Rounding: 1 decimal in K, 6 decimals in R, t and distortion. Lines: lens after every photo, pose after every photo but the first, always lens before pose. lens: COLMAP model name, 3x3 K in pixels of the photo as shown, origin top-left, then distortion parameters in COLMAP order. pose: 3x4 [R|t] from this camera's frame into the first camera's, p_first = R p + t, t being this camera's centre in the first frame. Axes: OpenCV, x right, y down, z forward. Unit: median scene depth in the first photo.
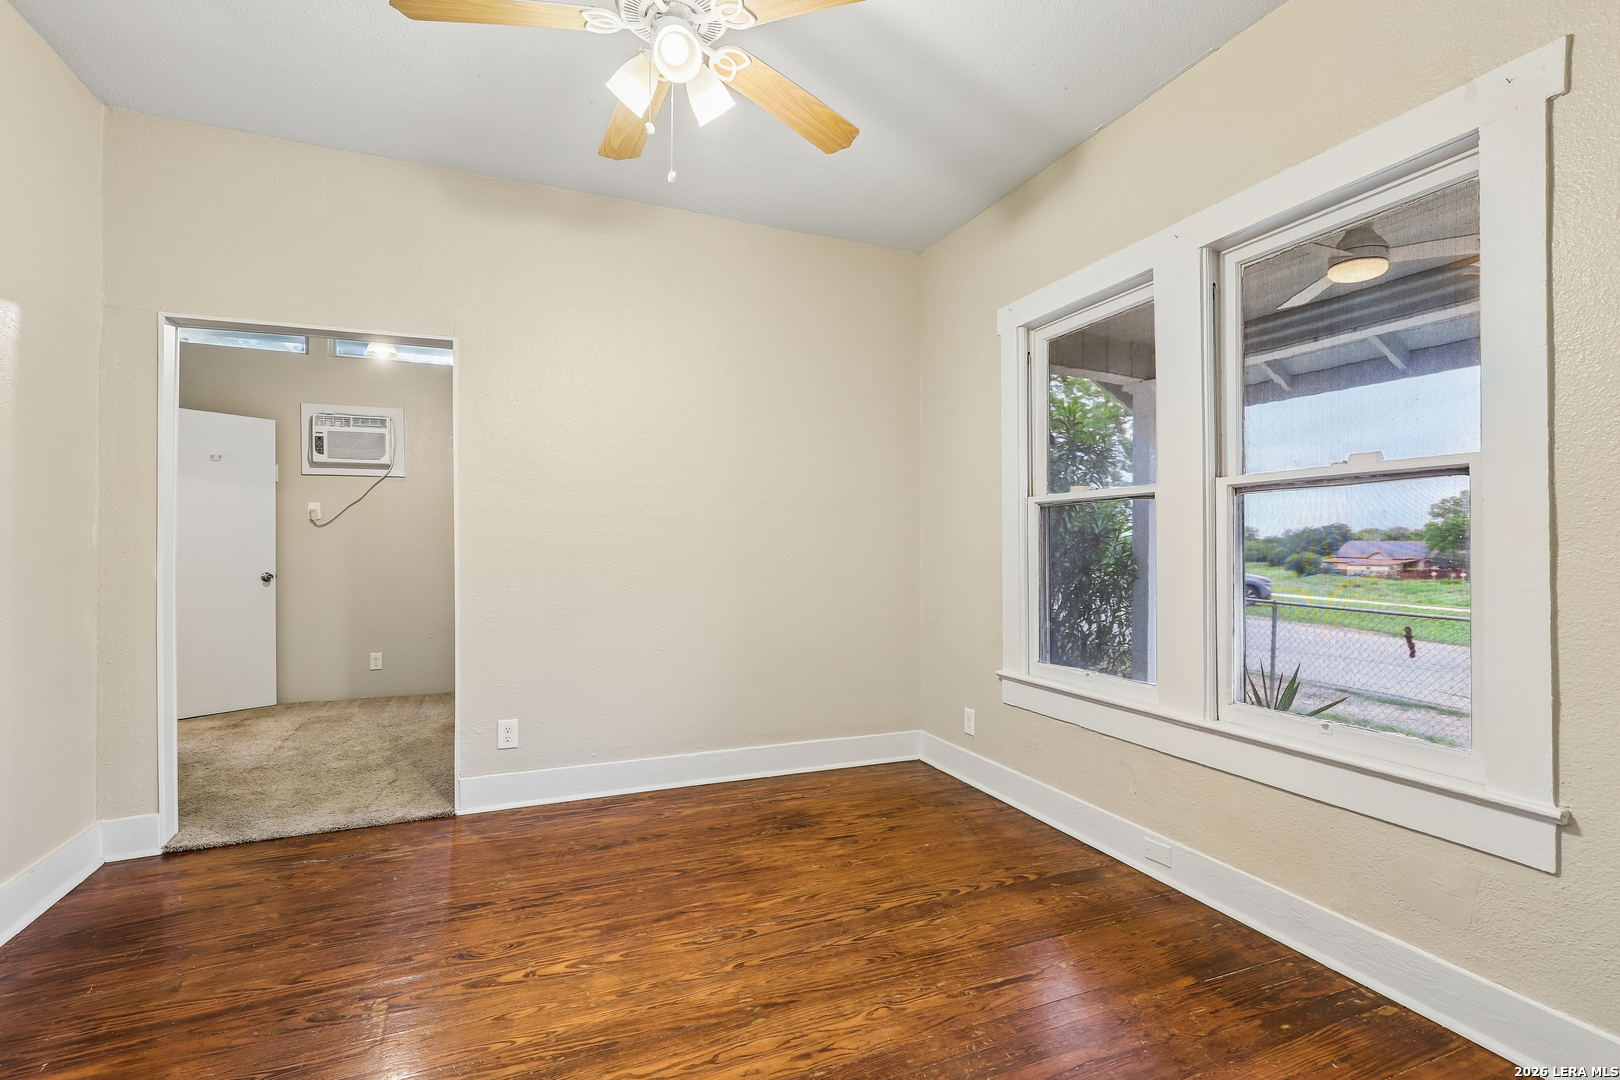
lens RADIAL K [[739.5, 0, 811.7], [0, 739.5, 545.4], [0, 0, 1]] dist [0.000517, 0.001618]
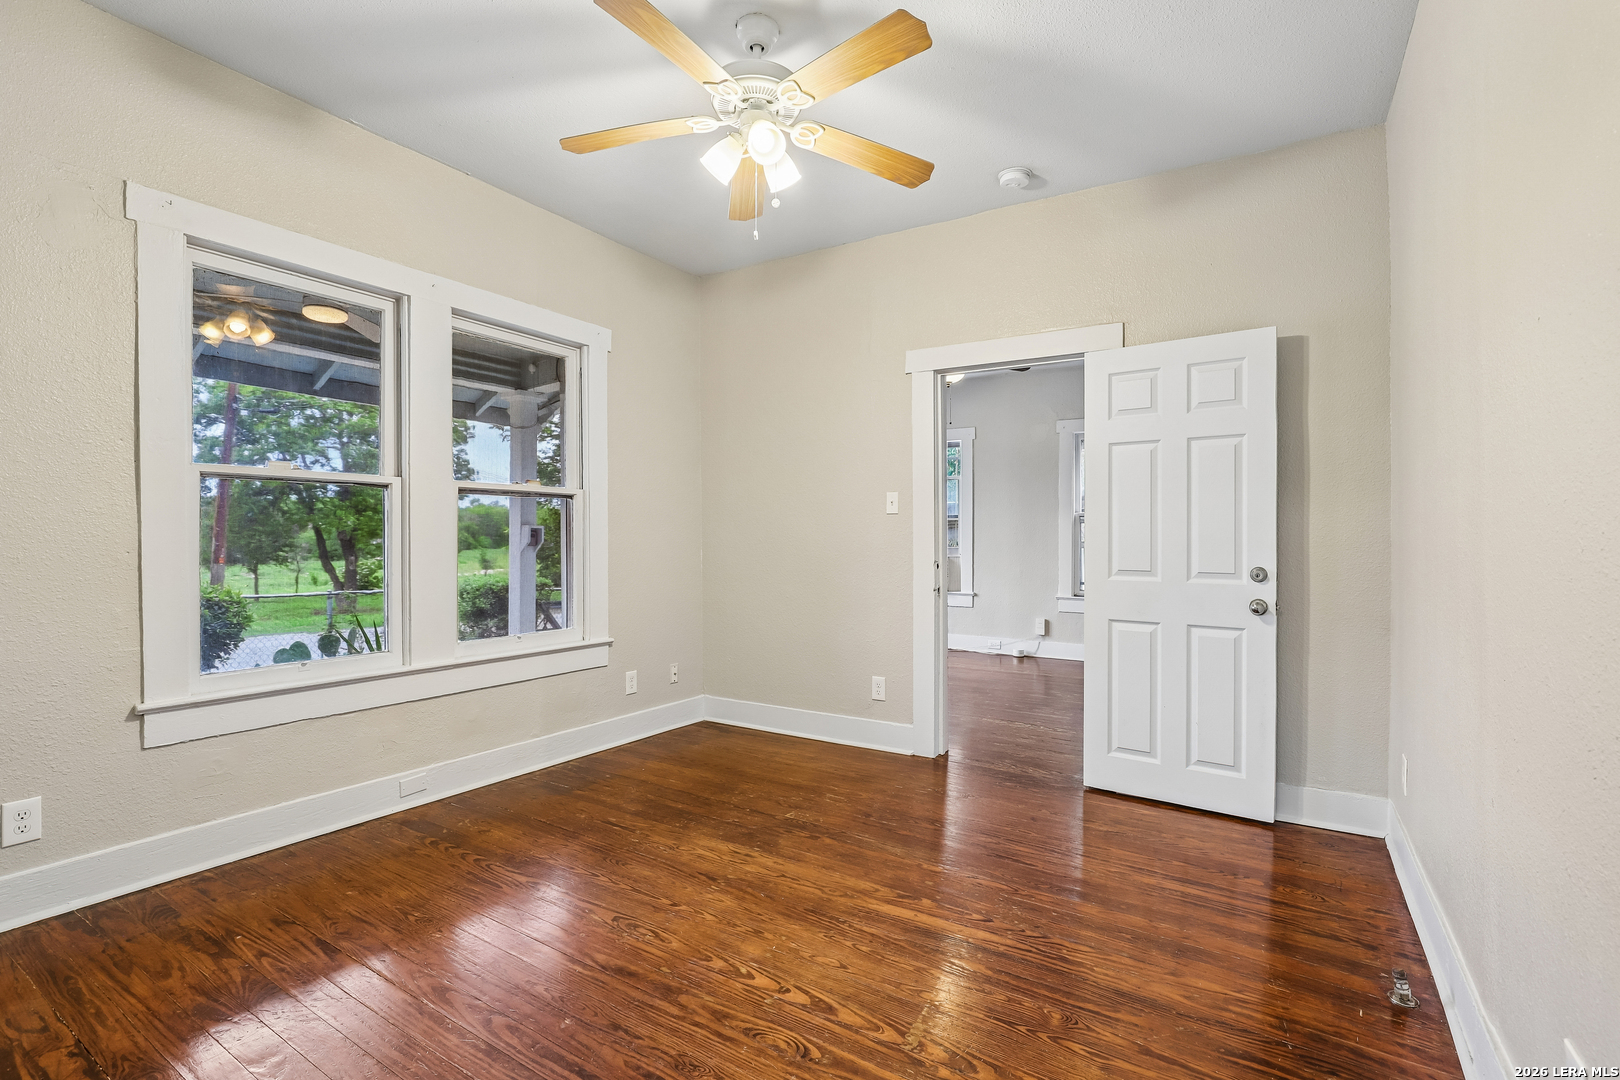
lens RADIAL K [[739.5, 0, 824.5], [0, 739.5, 539.3], [0, 0, 1]] dist [0.000517, 0.001618]
pose [[-0.578928, -0.006489, 0.815353, -1.003010], [-0.011300, 0.999936, -0.000066, 0.008799], [-0.815300, -0.009252, -0.578964, 1.290816]]
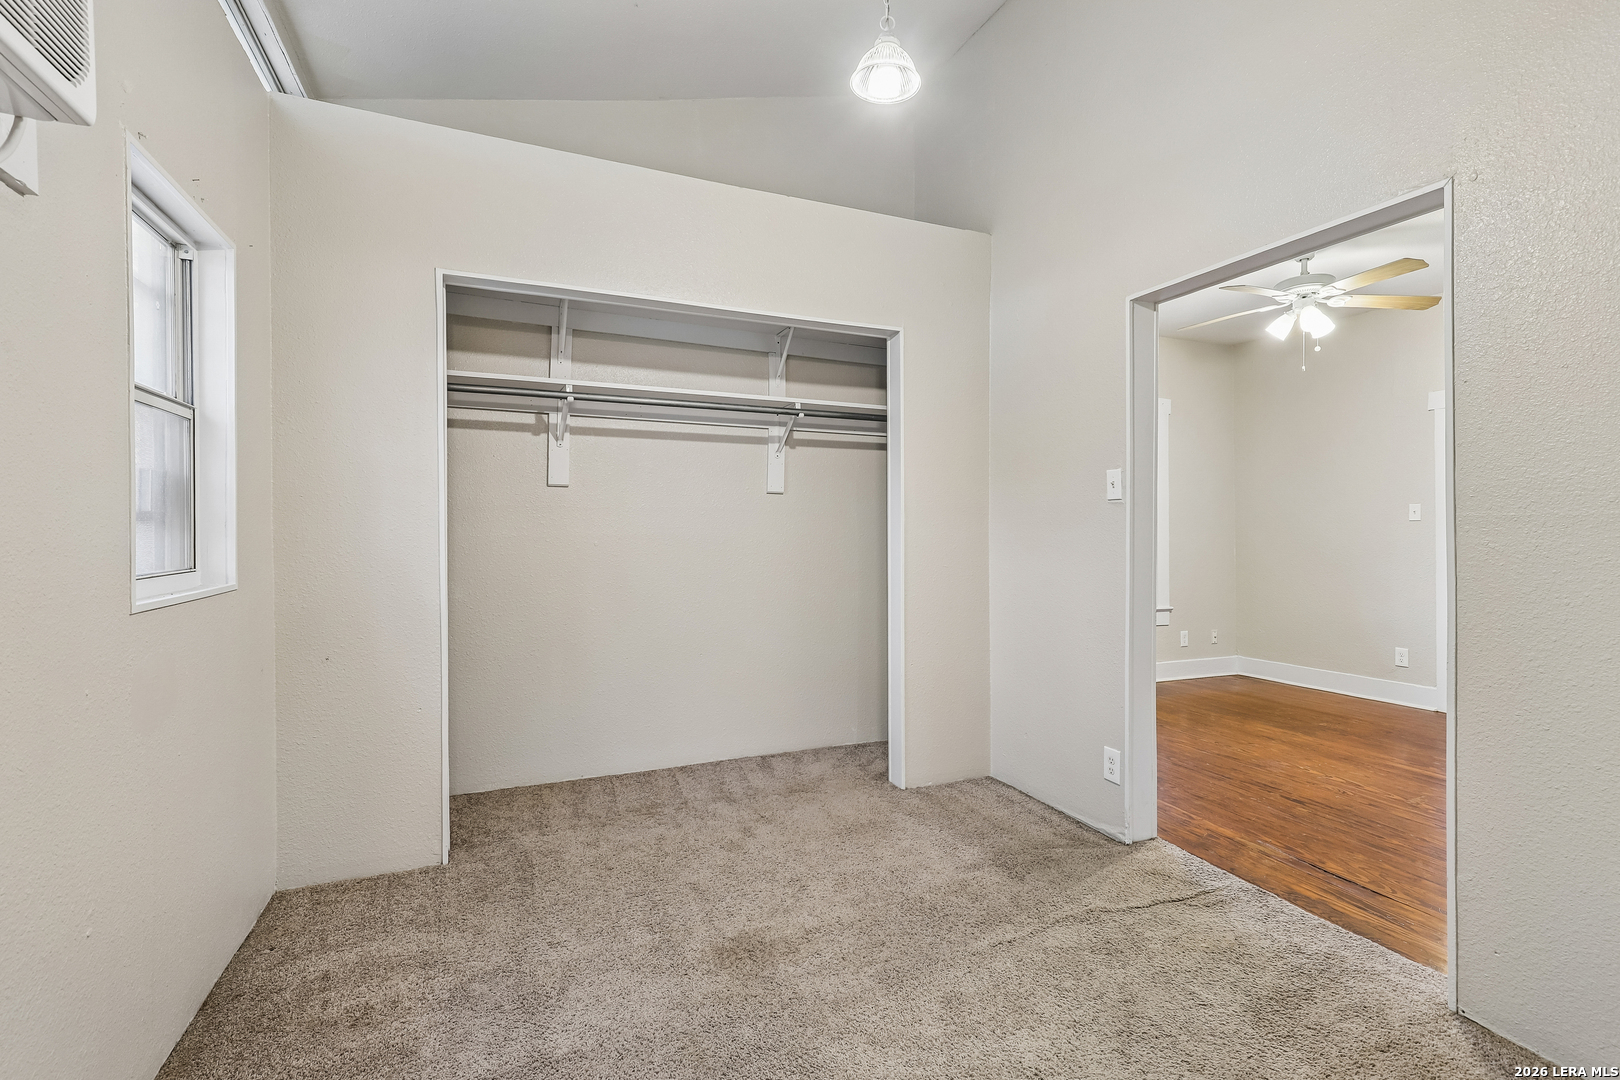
lens RADIAL K [[739.5, 0, 804.4], [0, 739.5, 536.7], [0, 0, 1]] dist [0.000517, 0.001618]
pose [[0.006834, -0.006626, 0.999955, -1.879023], [-0.006556, 0.999956, 0.006671, -0.006972], [-0.999955, -0.006601, 0.006790, 1.947398]]
